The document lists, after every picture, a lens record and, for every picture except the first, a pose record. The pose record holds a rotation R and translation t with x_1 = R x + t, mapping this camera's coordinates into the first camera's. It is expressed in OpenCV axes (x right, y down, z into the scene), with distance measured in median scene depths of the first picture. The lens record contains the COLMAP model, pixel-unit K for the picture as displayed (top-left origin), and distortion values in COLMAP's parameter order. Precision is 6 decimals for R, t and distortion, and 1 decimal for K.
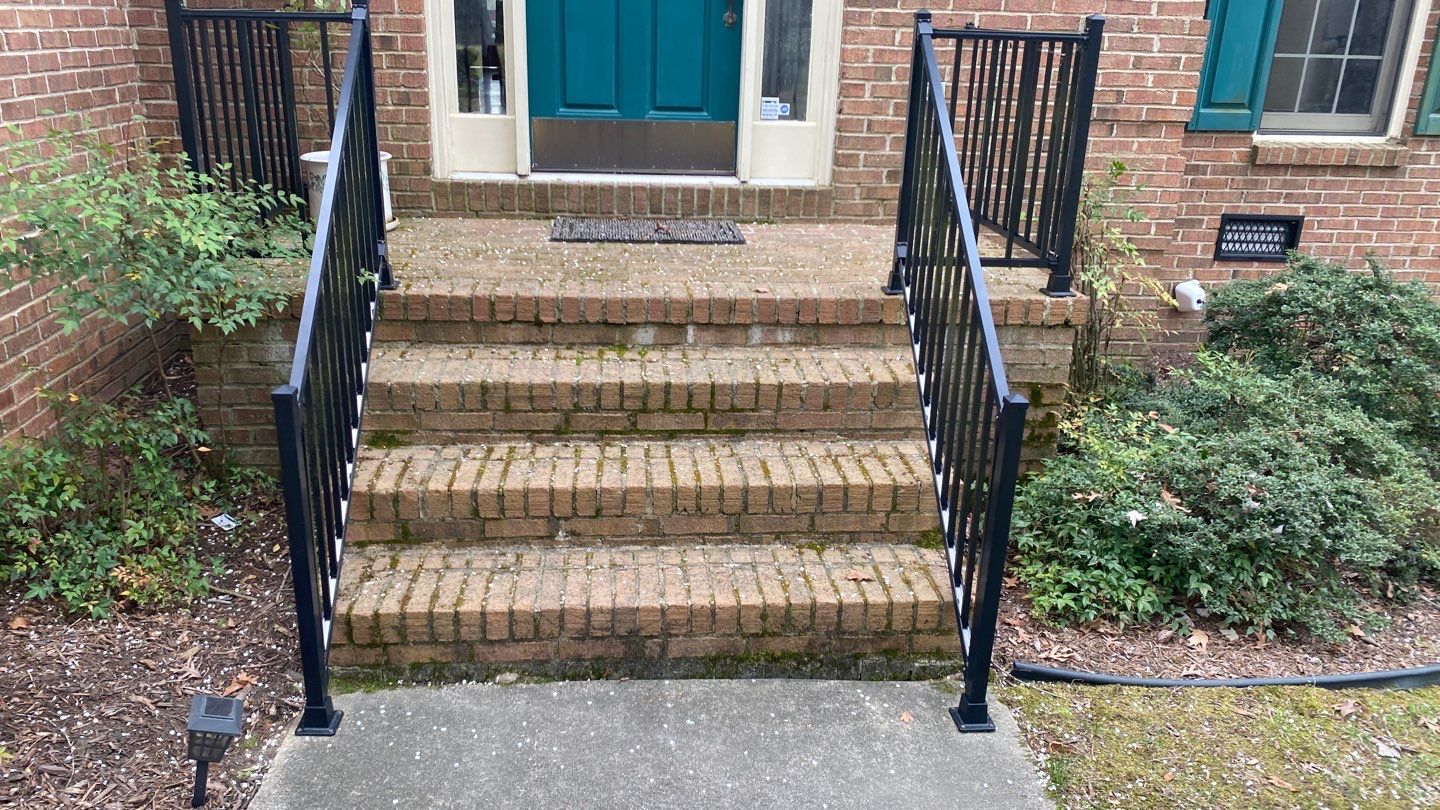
lens RADIAL K [[1093.8, 0, 716.5], [0, 1093.8, 398.6], [0, 0, 1]] dist [0.029438, 0.000295]
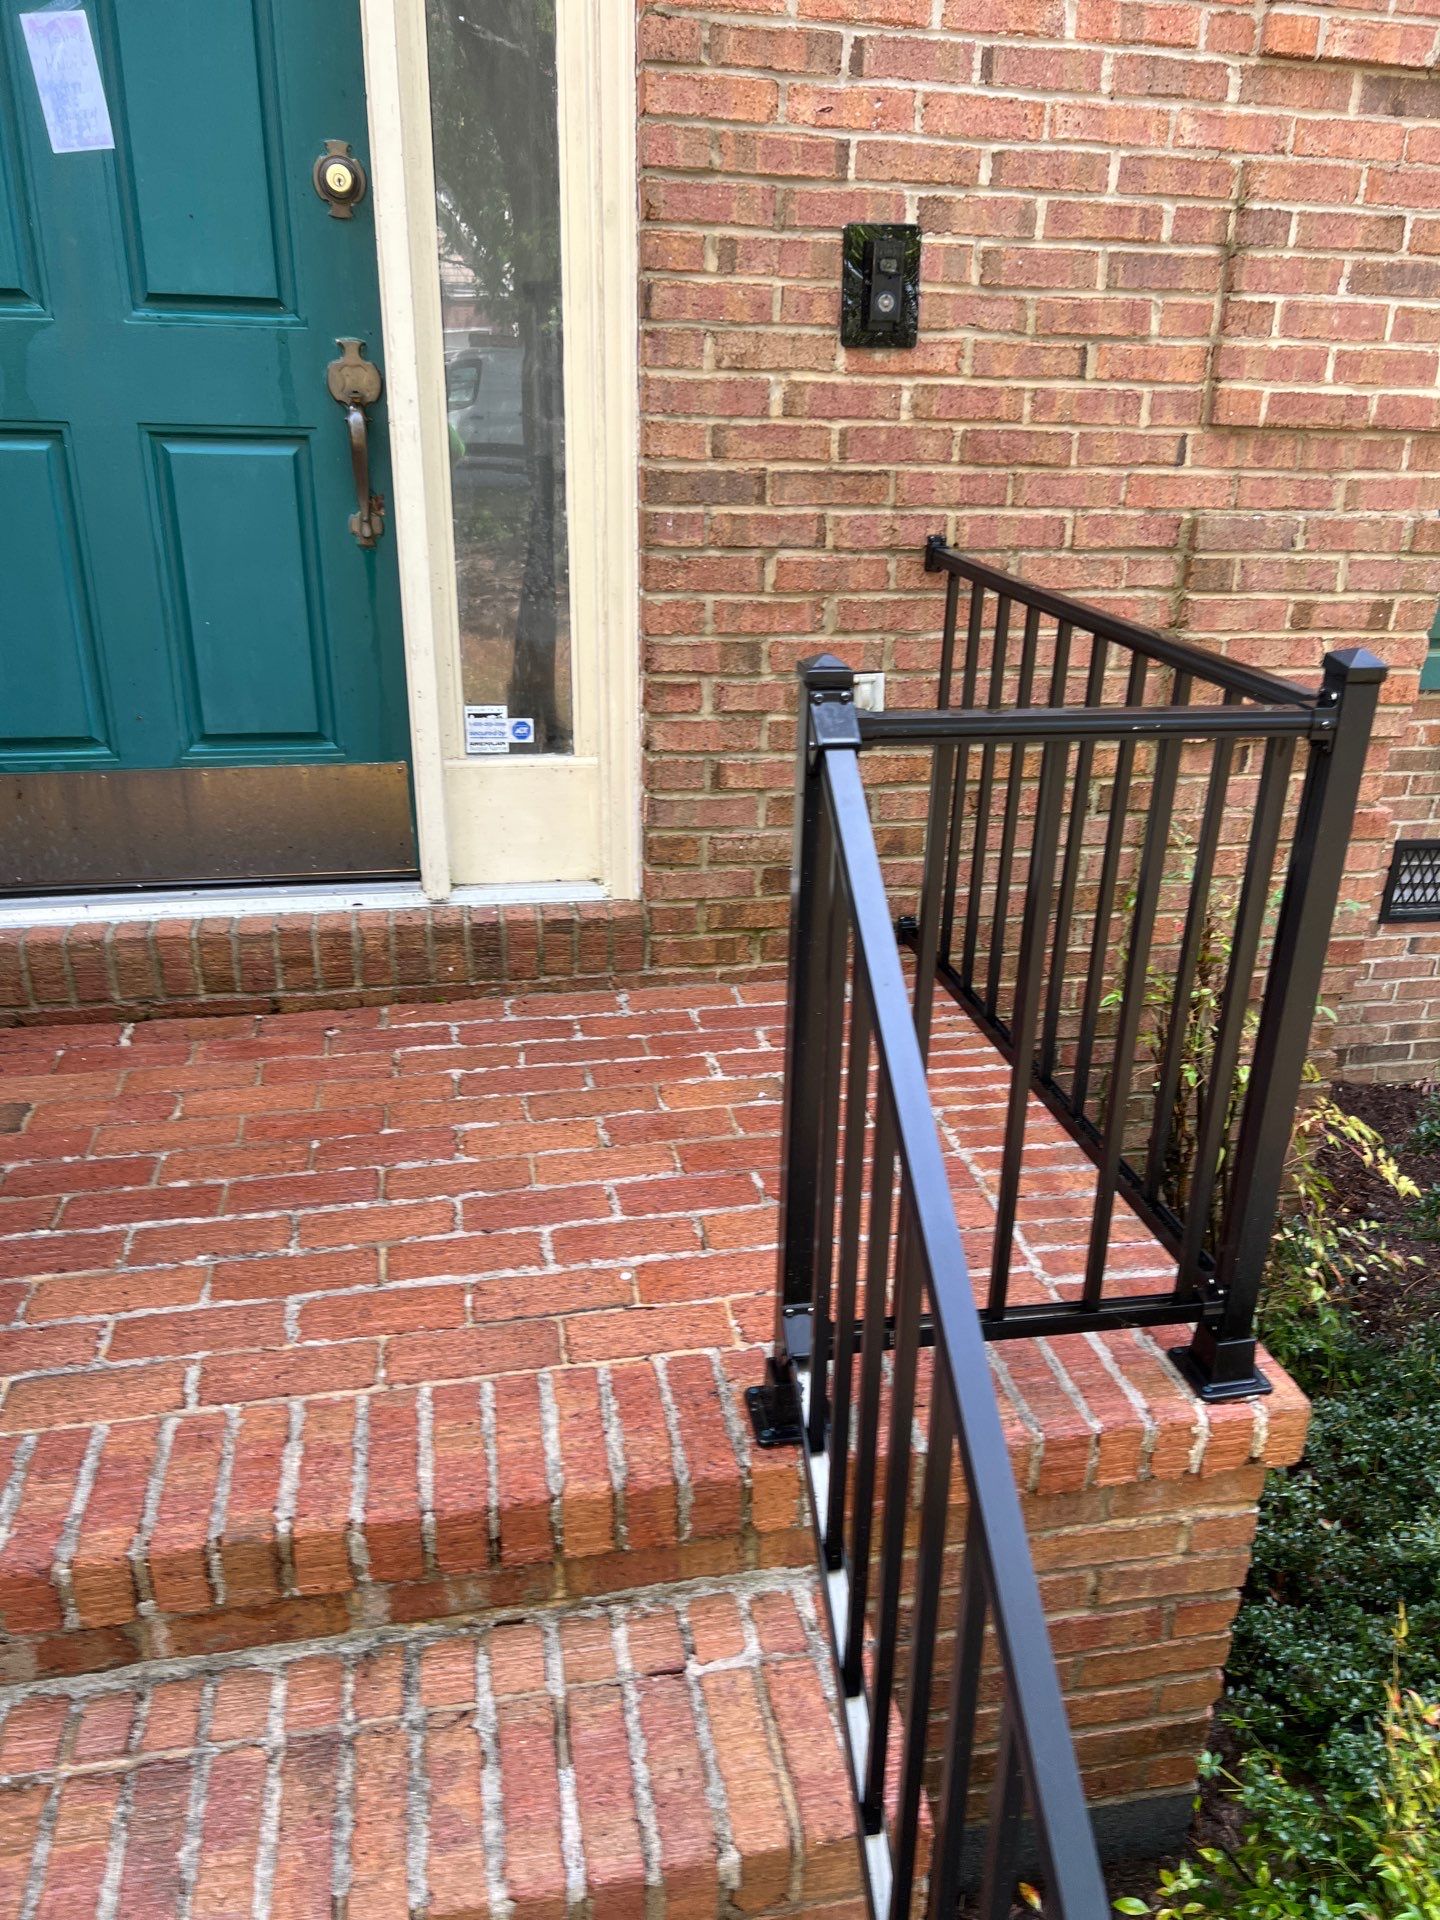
lens RADIAL K [[1436.3, 0, 753.4], [0, 1436.3, 974.4], [0, 0, 1]] dist [0.041404, 0.001369]
pose [[0.992092, -0.048239, 0.115872, 0.084432], [0.040223, 0.996697, 0.070548, -0.210265], [-0.118892, -0.065329, 0.990756, 0.431041]]
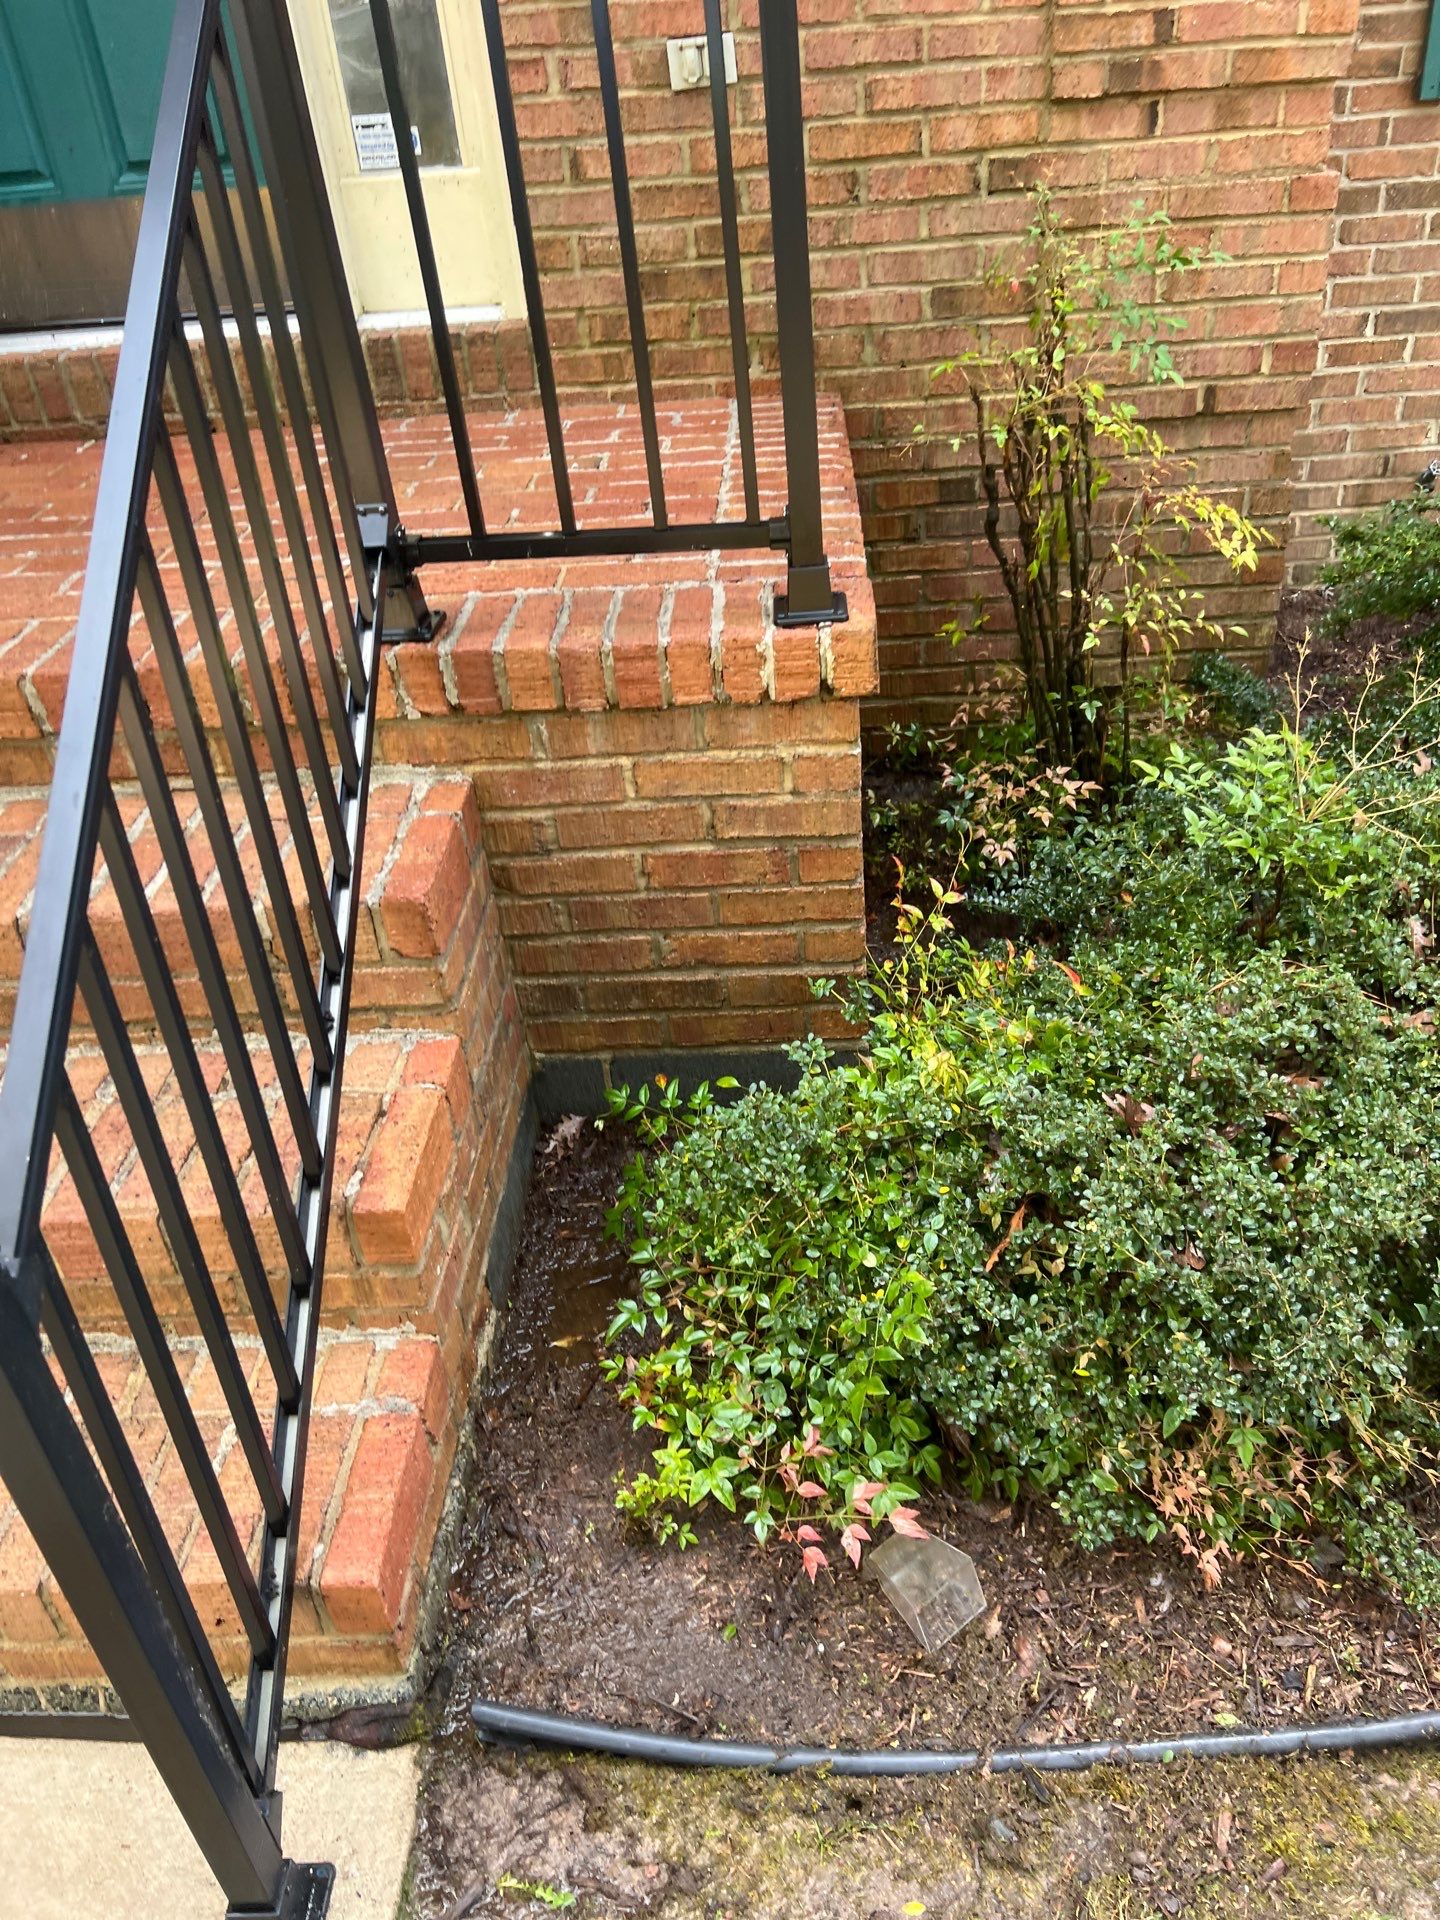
lens RADIAL K [[1439.5, 0, 720.0], [0, 1439.5, 960.0], [0, 0, 1]] dist [0.067790, -0.084945]
pose [[0.988902, -0.019632, -0.147268, 0.276384], [0.055427, 0.968419, 0.243088, -0.080130], [0.137845, -0.248553, 0.958760, 0.372918]]
